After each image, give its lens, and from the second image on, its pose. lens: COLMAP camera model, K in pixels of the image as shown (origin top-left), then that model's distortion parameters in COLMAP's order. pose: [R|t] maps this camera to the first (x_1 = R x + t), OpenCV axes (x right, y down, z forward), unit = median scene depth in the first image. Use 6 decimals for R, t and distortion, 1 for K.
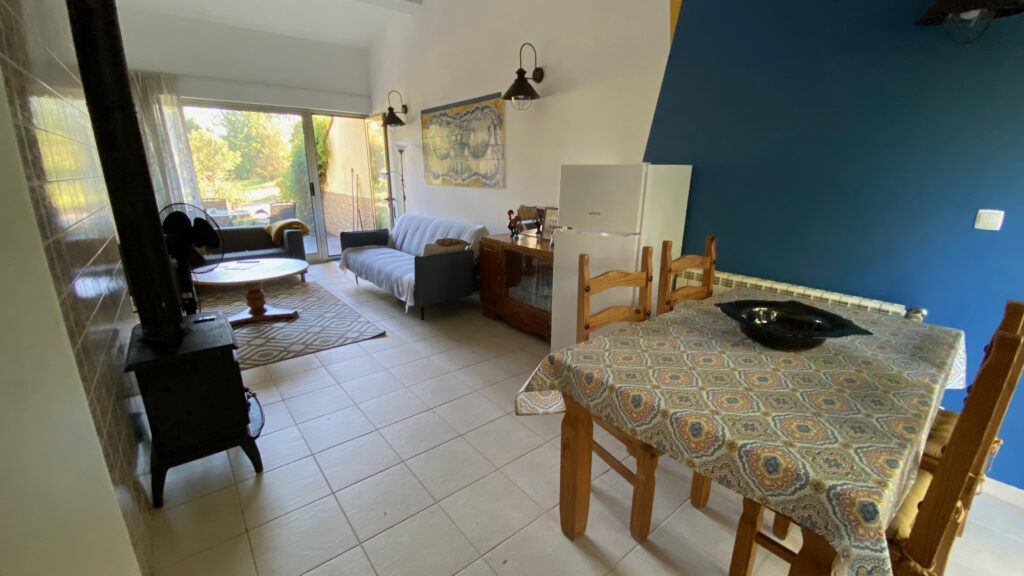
lens RADIAL K [[406.1, 0, 511.3], [0, 406.1, 296.7], [0, 0, 1]] dist [-0.000519, -0.000182]
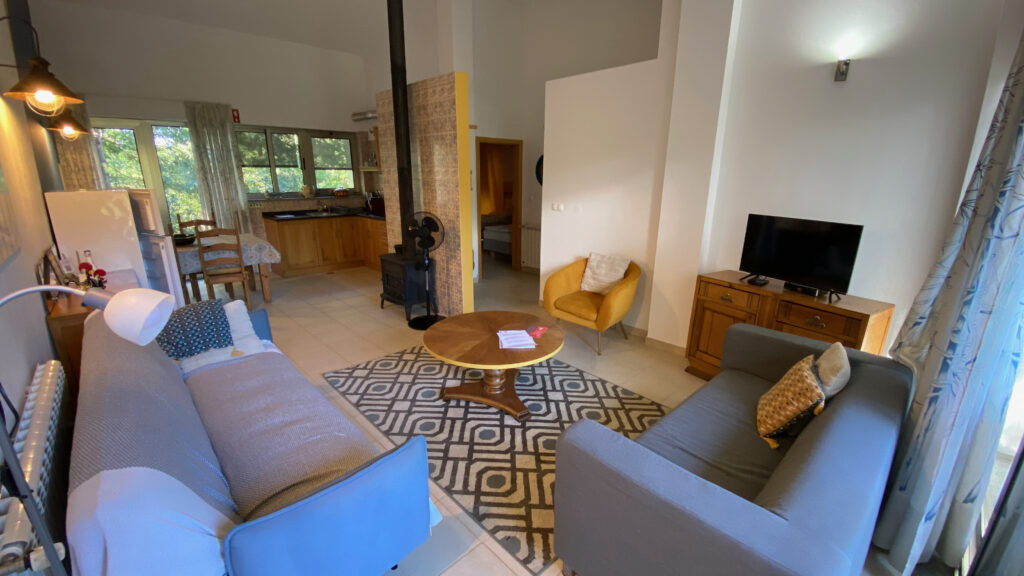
lens RADIAL K [[418.7, 0, 512.0], [0, 418.7, 288.0], [0, 0, 1]] dist [0.017784, -0.022271]
pose [[-0.997025, 0.011298, -0.076250, -0.548070], [-0.031555, 0.842692, 0.537470, -0.490548], [0.070327, 0.538277, -0.839828, 1.419681]]
